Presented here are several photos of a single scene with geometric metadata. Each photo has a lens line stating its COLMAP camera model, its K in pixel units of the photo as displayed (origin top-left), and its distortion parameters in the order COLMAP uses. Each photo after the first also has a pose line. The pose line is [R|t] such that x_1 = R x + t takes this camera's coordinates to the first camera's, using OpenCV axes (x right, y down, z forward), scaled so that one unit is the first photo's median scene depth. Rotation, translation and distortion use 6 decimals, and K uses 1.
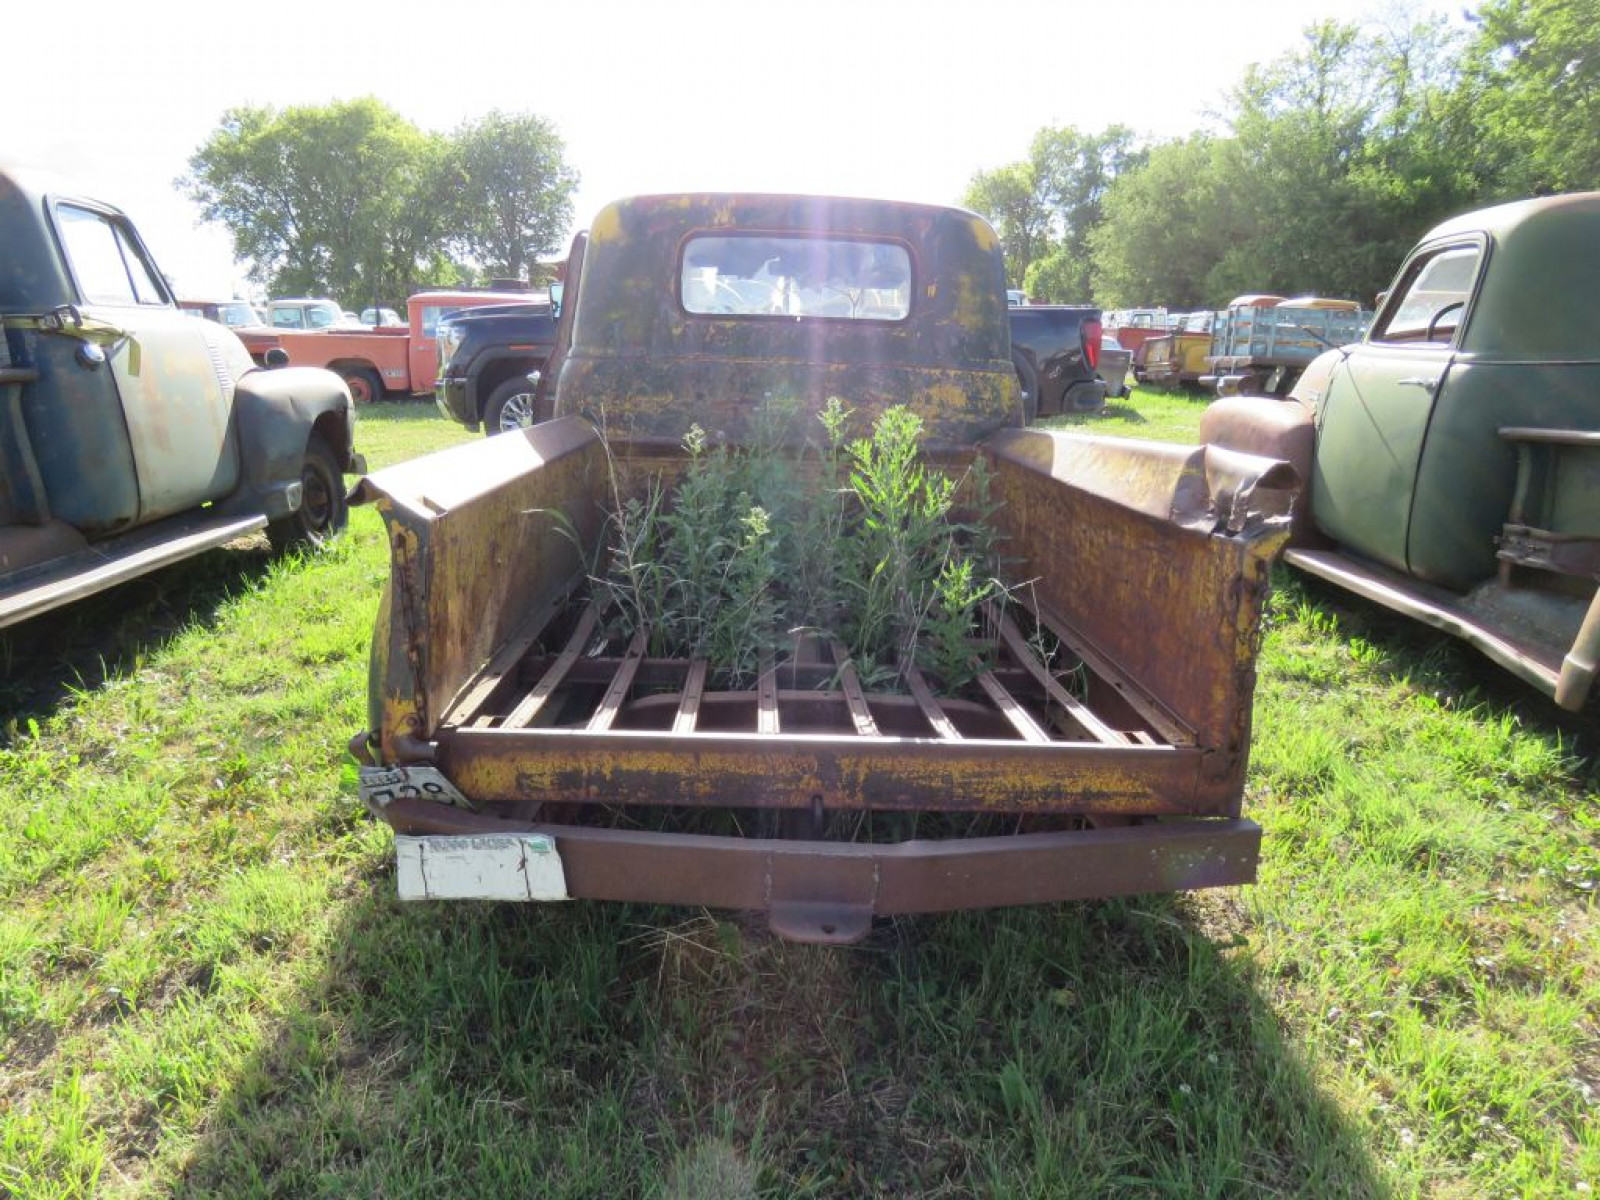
lens RADIAL K [[1049.4, 0, 787.0], [0, 1049.4, 646.2], [0, 0, 1]] dist [-0.033657, 0.031592]
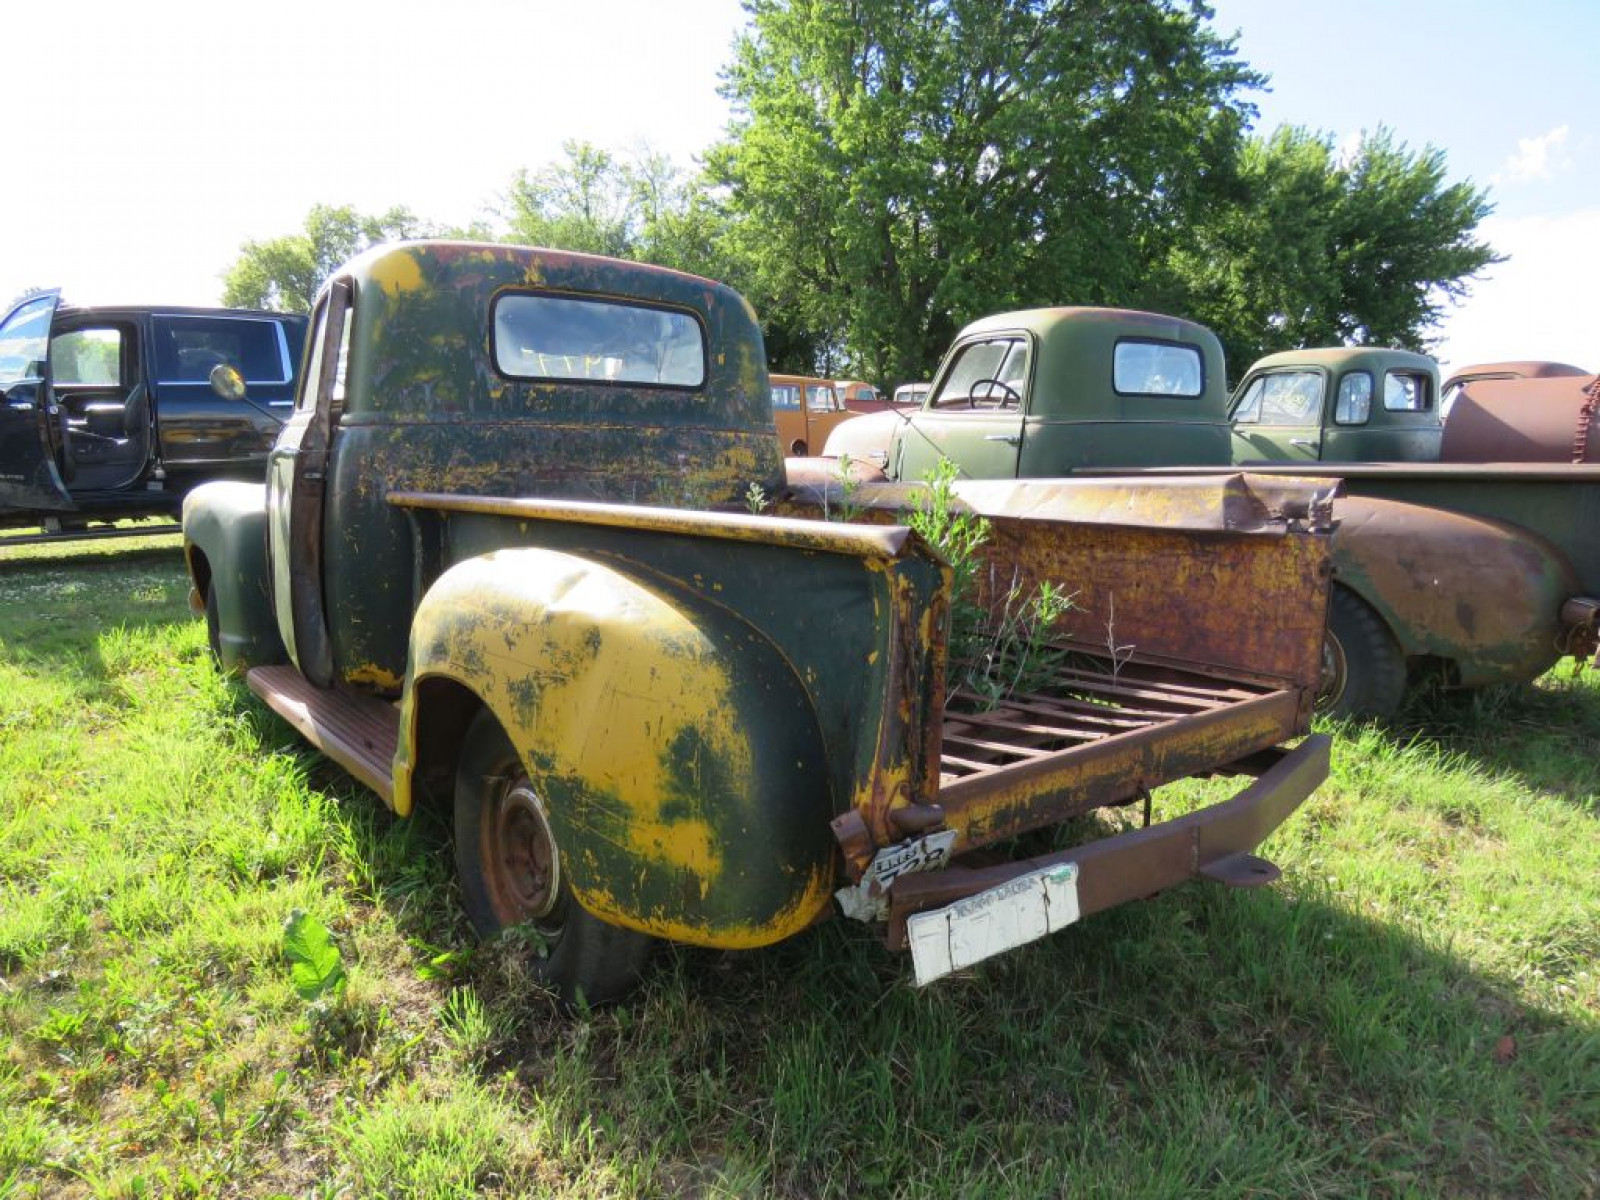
lens RADIAL K [[1049.4, 0, 787.0], [0, 1049.4, 646.2], [0, 0, 1]] dist [-0.033657, 0.031592]
pose [[0.782724, -0.134519, 0.607658, -0.412305], [0.177772, 0.984009, -0.011154, -0.026003], [-0.596440, 0.116755, 0.794121, 0.128720]]
